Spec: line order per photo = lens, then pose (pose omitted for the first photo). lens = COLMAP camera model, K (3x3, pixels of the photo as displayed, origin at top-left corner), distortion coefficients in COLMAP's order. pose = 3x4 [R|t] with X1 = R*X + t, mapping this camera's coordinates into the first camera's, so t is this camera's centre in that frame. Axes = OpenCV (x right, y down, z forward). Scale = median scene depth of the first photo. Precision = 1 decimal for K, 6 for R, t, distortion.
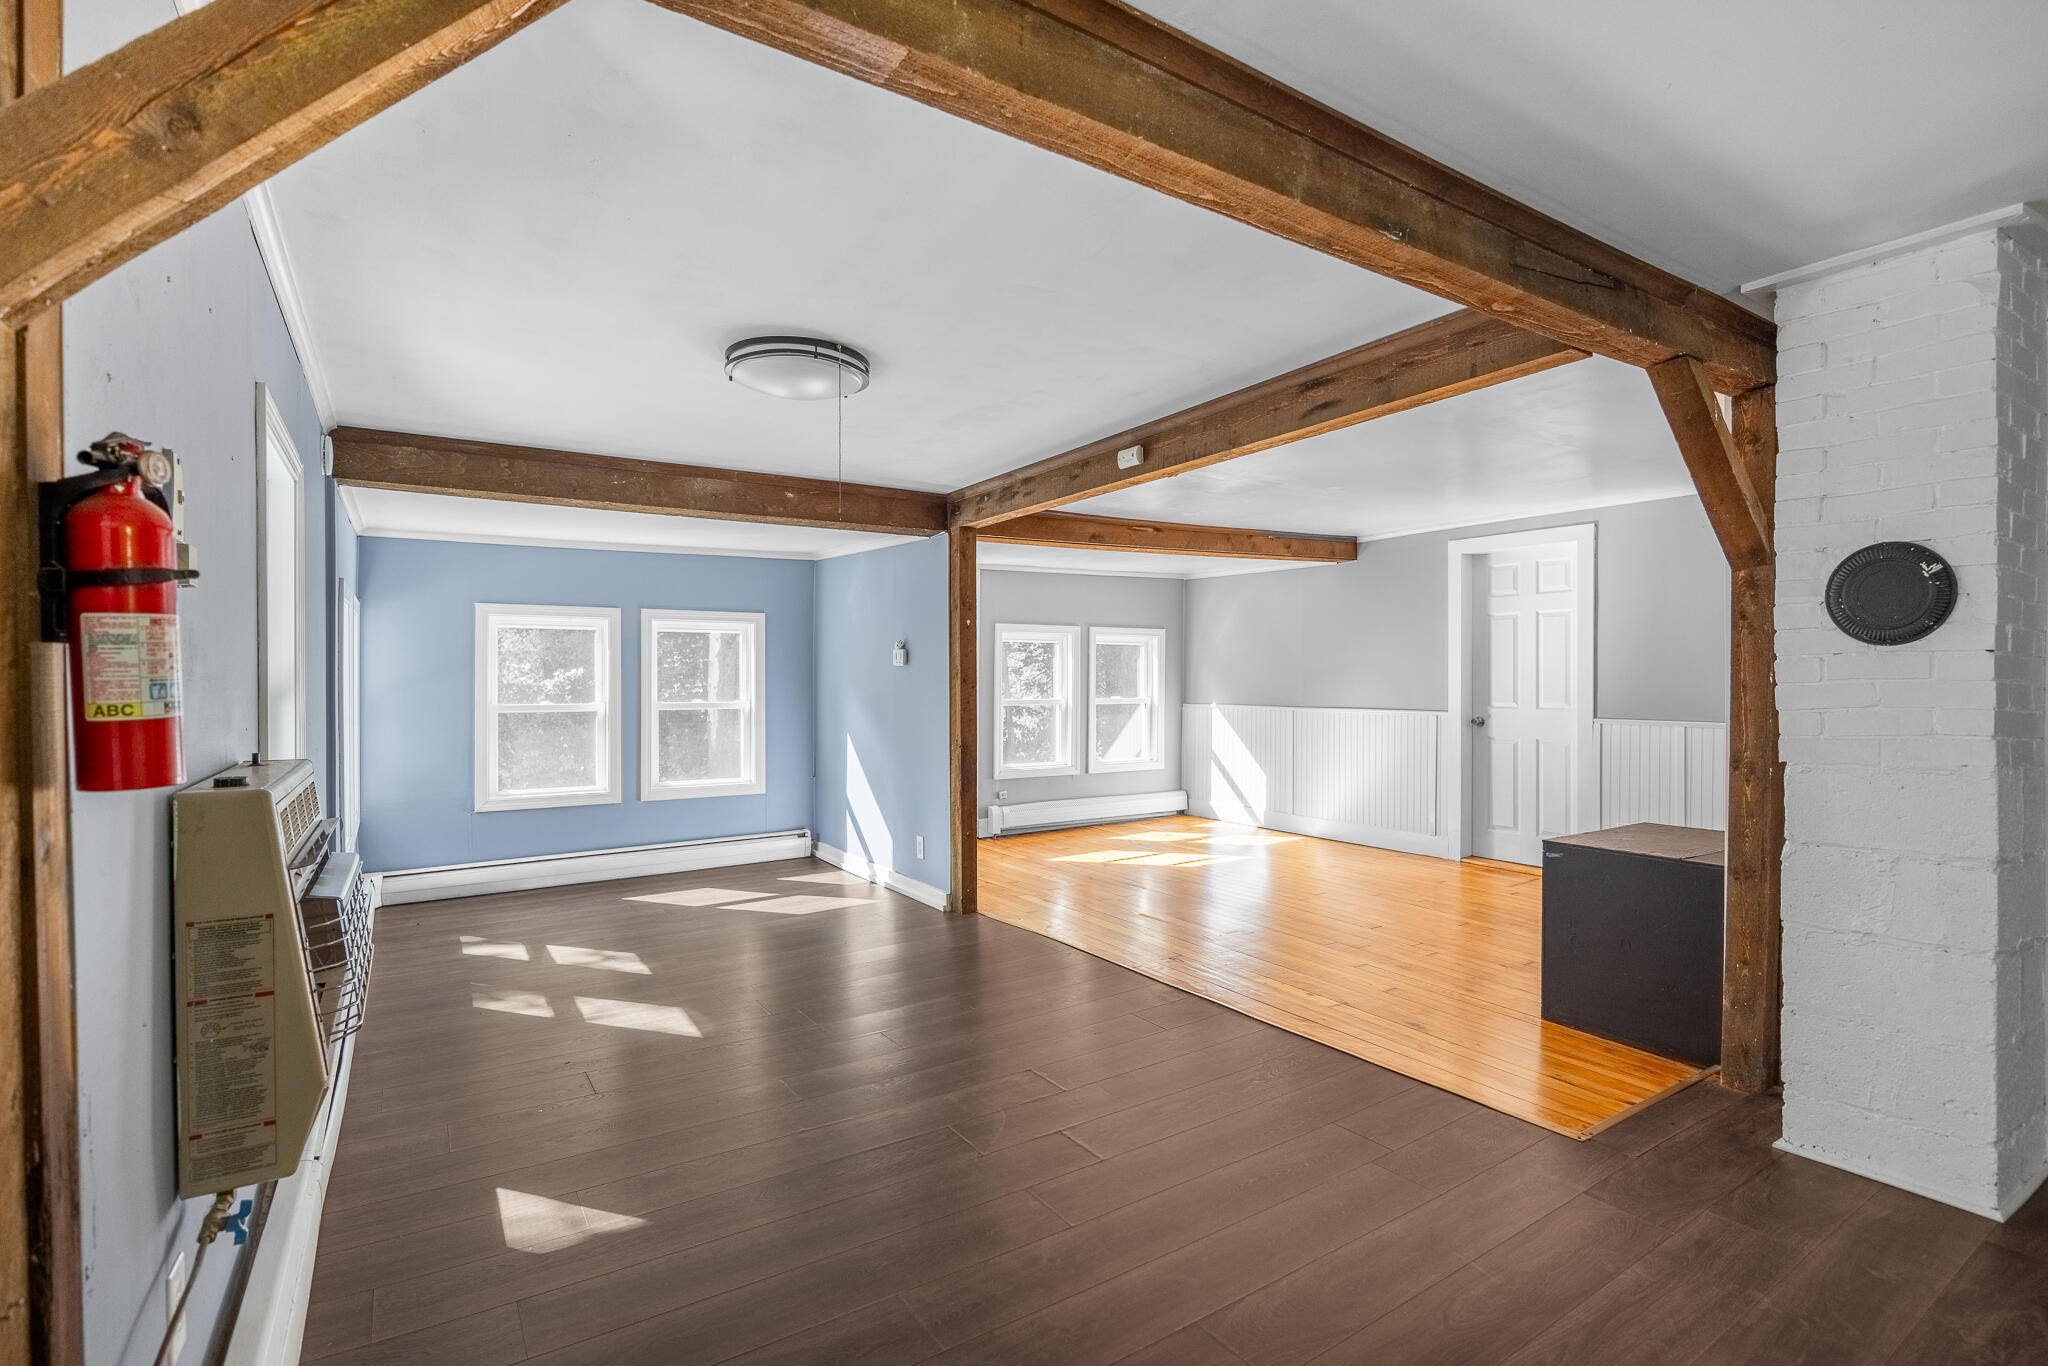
lens RADIAL K [[942.5, 0, 1024.0], [0, 942.5, 683.0], [0, 0, 1]] dist [0.000132, 0.000024]
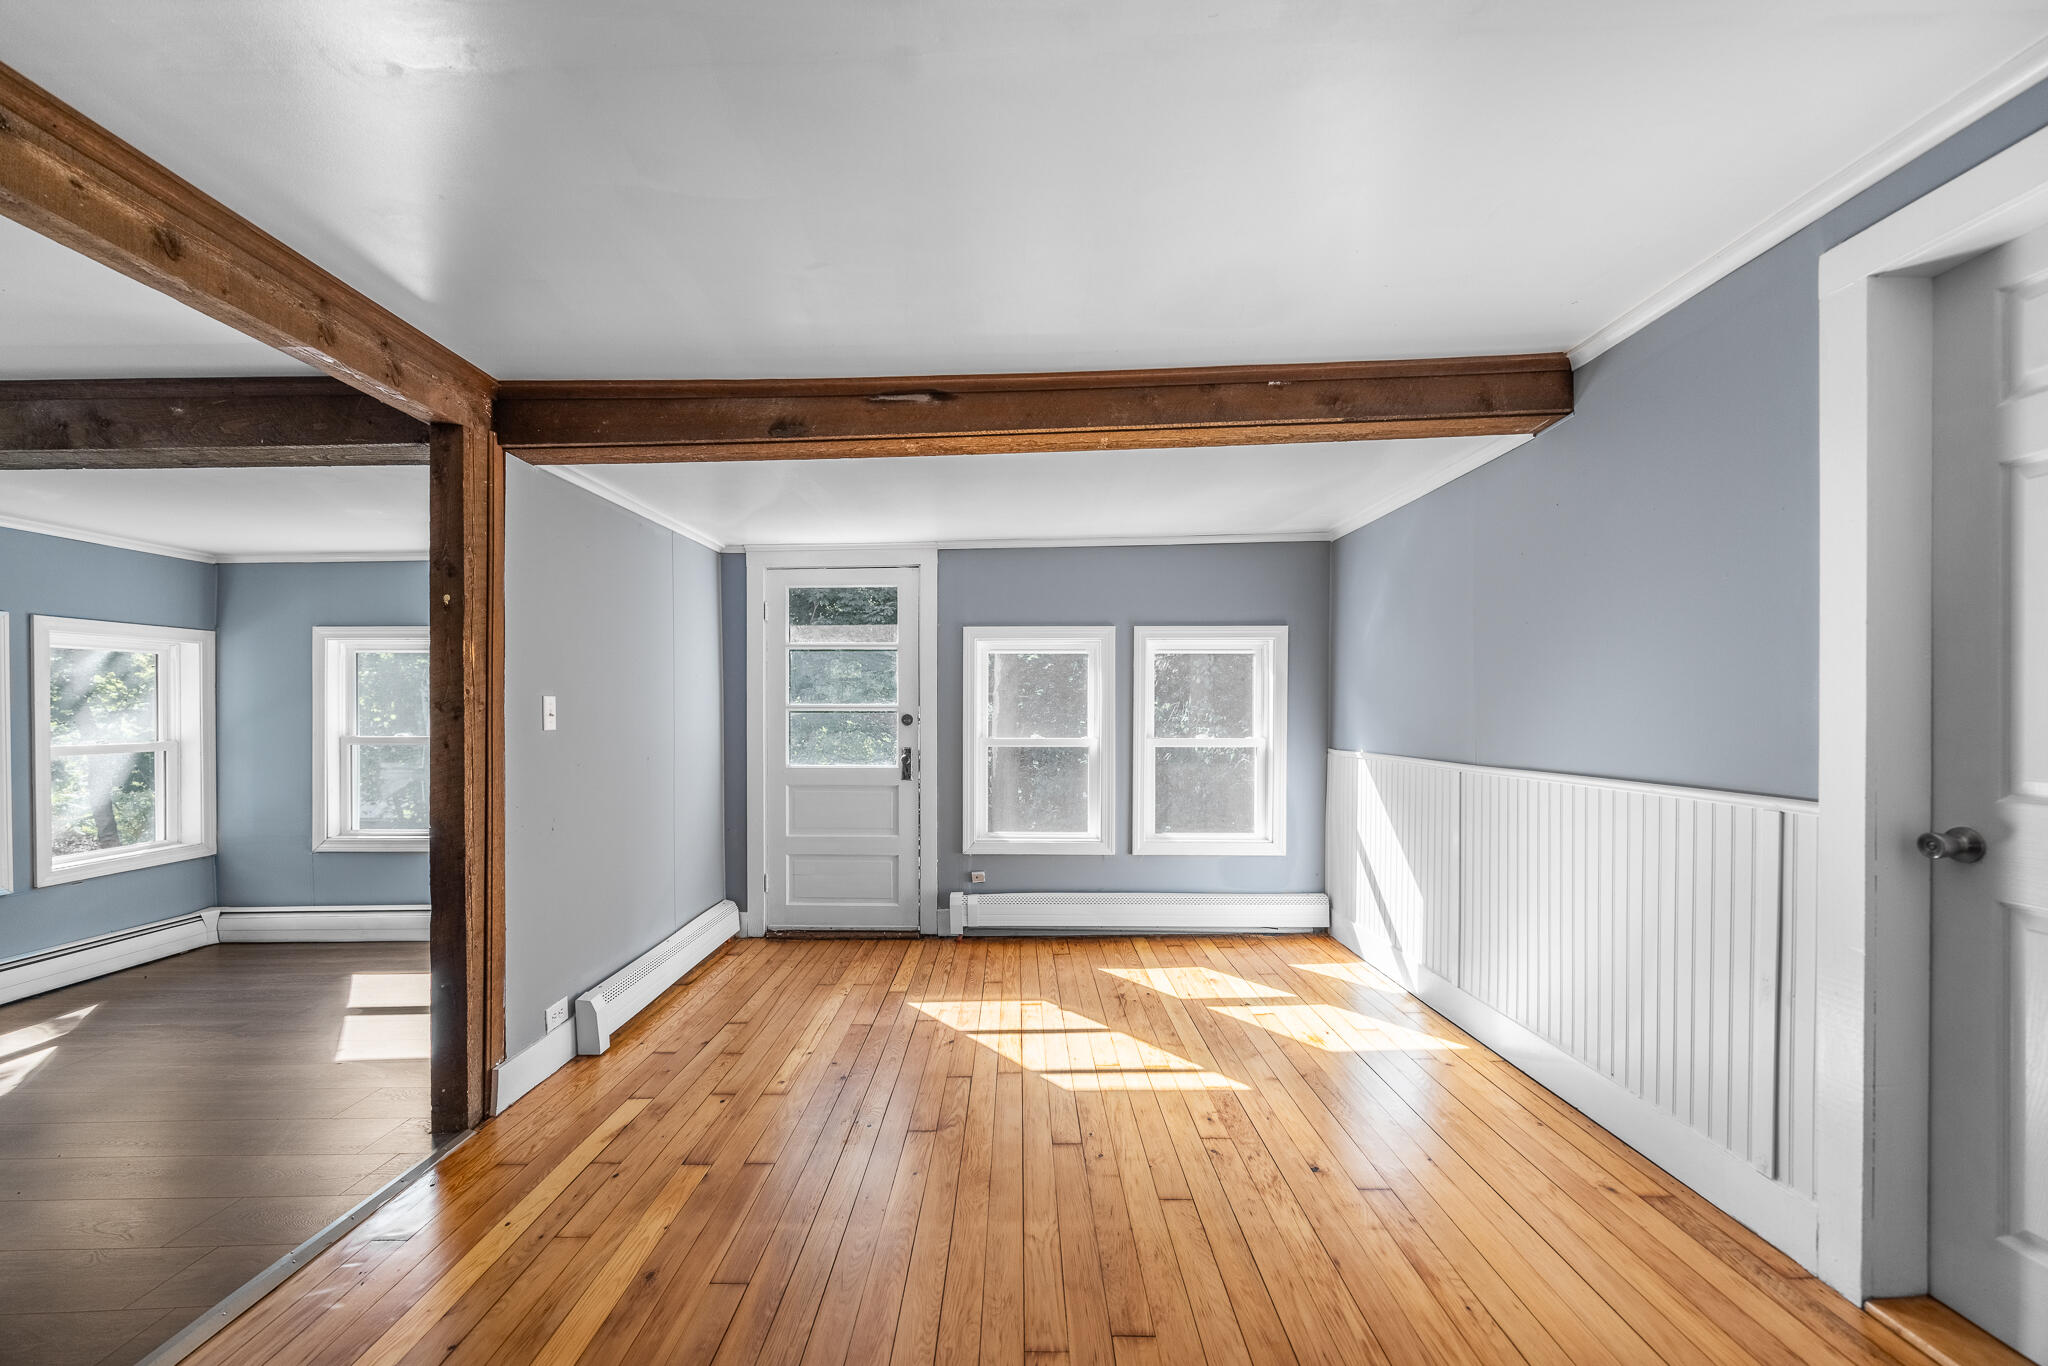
lens RADIAL K [[773.3, 0, 1011.7], [0, 773.3, 721.6], [0, 0, 1]] dist [0.015895, -0.009744]
pose [[0.832888, 0.004338, -0.553424, 0.316459], [-0.004573, 0.999989, 0.000957, 0.003954], [0.553422, 0.001734, 0.832899, 0.548481]]
